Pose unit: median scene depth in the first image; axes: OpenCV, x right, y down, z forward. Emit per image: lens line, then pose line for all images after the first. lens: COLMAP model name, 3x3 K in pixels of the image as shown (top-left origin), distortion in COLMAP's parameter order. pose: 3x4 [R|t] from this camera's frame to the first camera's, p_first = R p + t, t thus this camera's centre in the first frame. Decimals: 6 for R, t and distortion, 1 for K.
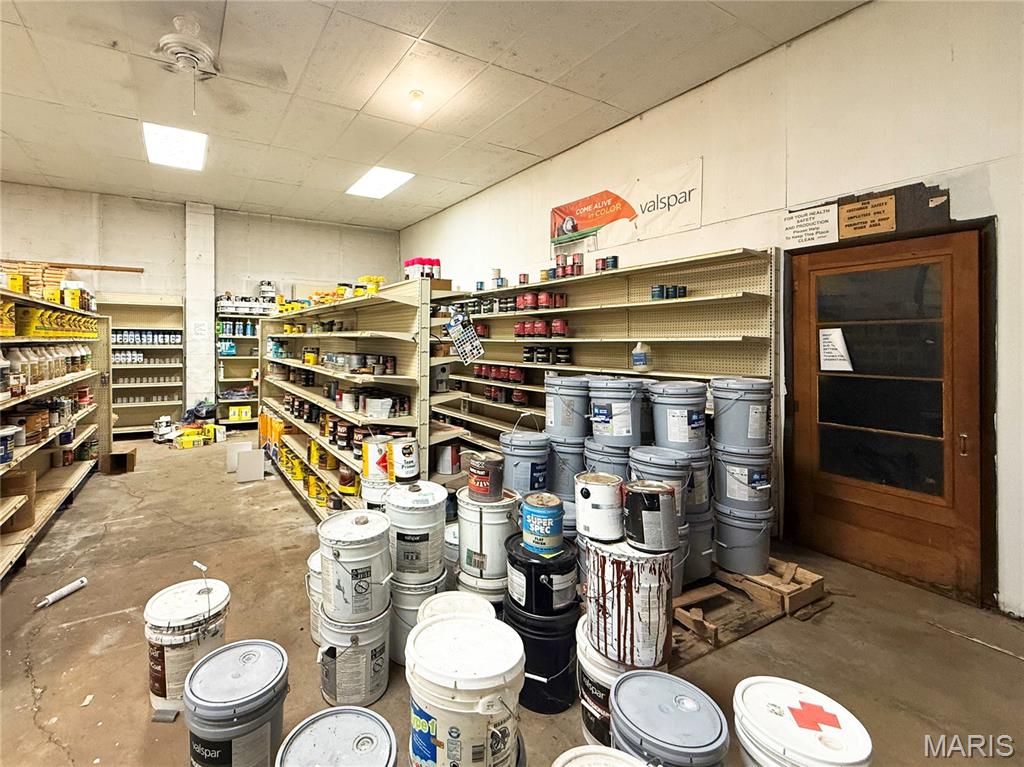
lens RADIAL K [[413.3, 0, 512.4], [0, 413.3, 342.9], [0, 0, 1]] dist [0.000862, 0.000249]
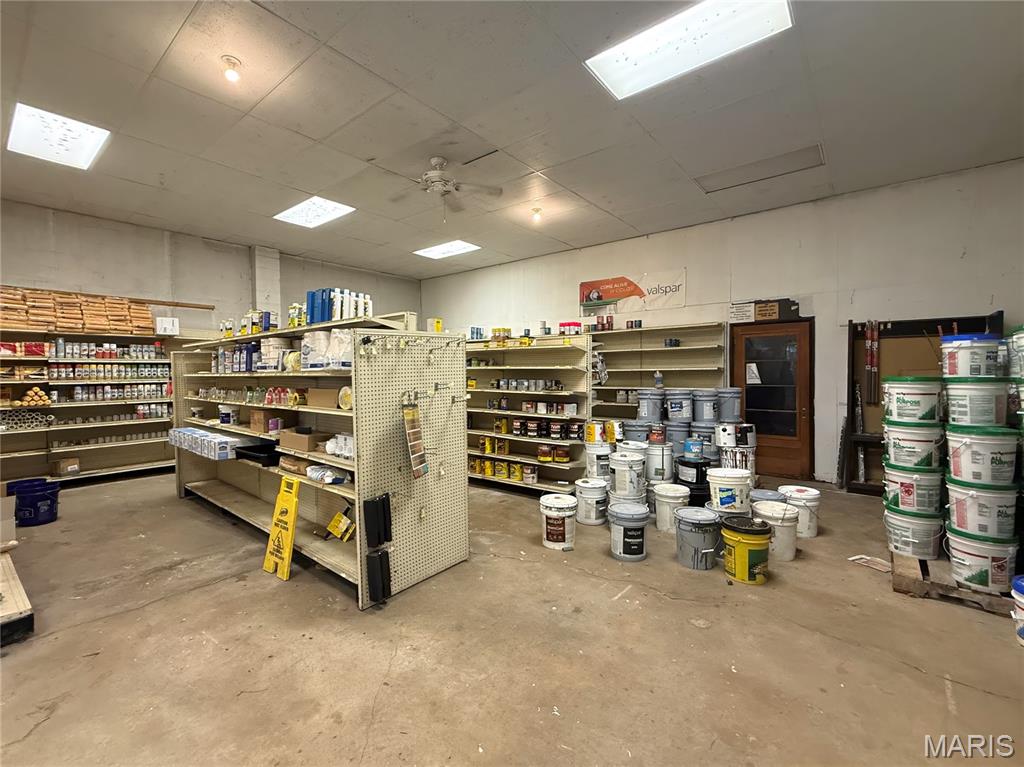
lens RADIAL K [[410.3, 0, 512.0], [0, 410.3, 383.5], [0, 0, 1]] dist [-0.000824, -0.000320]
pose [[0.935414, -0.018401, 0.353076, -0.860235], [0.010861, 0.999669, 0.023322, 0.003549], [-0.353388, -0.017981, 0.935304, -0.395479]]
